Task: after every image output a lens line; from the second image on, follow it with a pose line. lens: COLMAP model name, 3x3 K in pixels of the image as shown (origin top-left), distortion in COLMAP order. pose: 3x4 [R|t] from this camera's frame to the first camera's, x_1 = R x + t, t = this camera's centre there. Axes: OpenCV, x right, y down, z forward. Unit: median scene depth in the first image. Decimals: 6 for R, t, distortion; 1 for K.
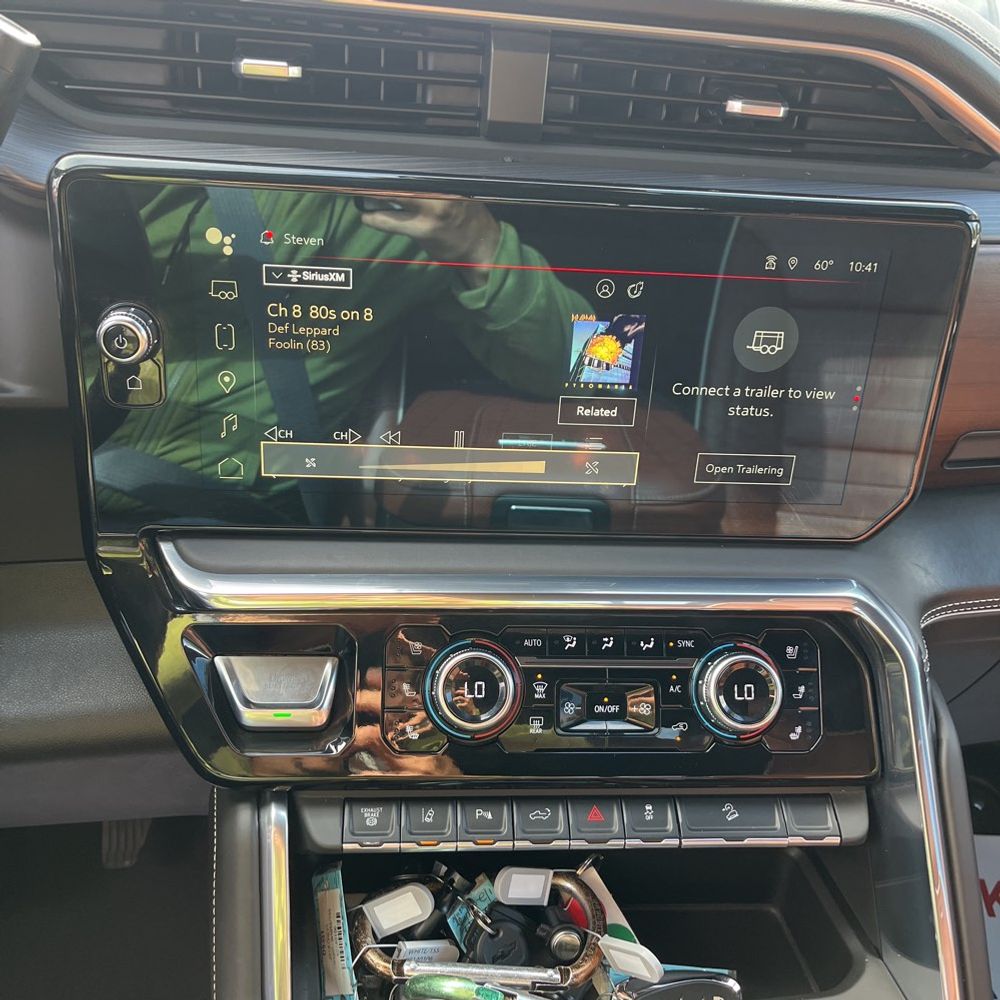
lens RADIAL K [[1001.5, 0, 488.8], [0, 1001.5, 501.5], [0, 0, 1]] dist [0.039137, -0.026490]
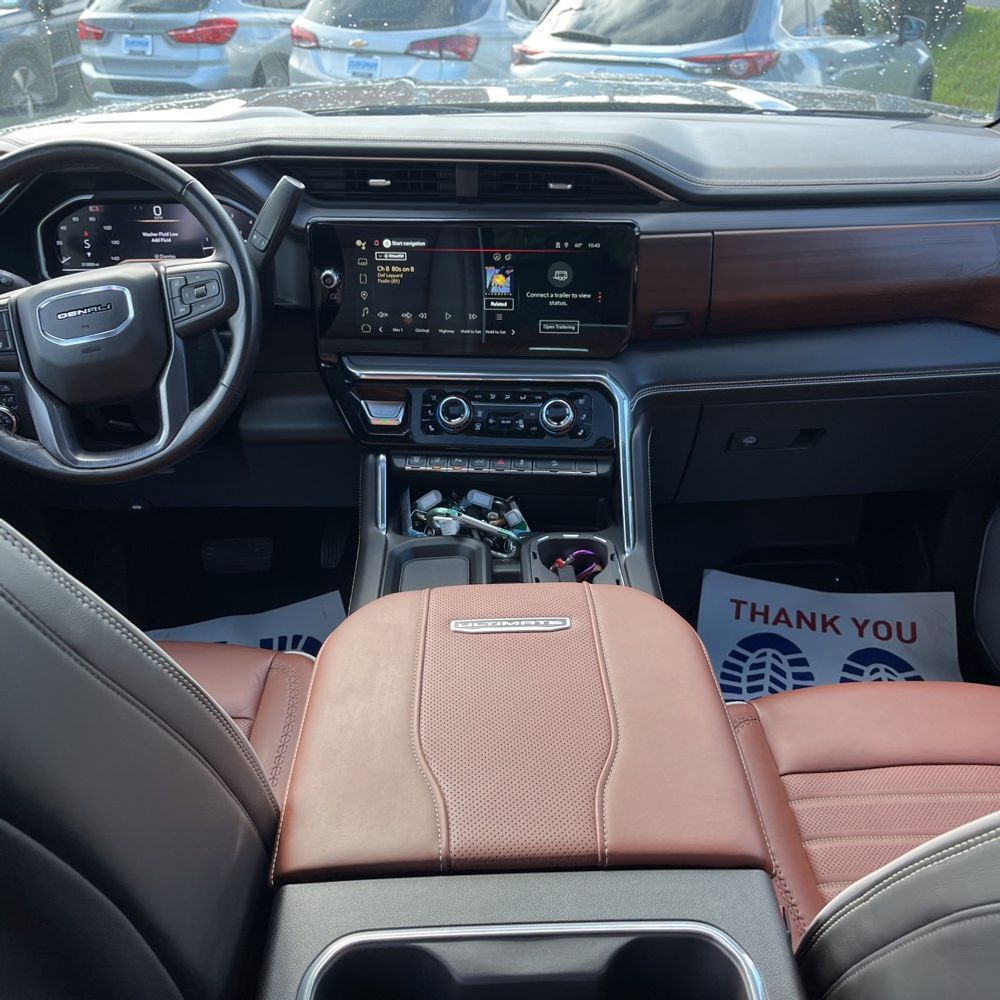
lens RADIAL K [[978.3, 0, 477.8], [0, 978.3, 518.7], [0, 0, 1]] dist [0.054989, -0.026716]
pose [[0.978592, 0.019046, -0.204924, 0.603039], [-0.012802, 0.999414, 0.031753, 0.400183], [0.205409, -0.028450, 0.978263, -1.583381]]
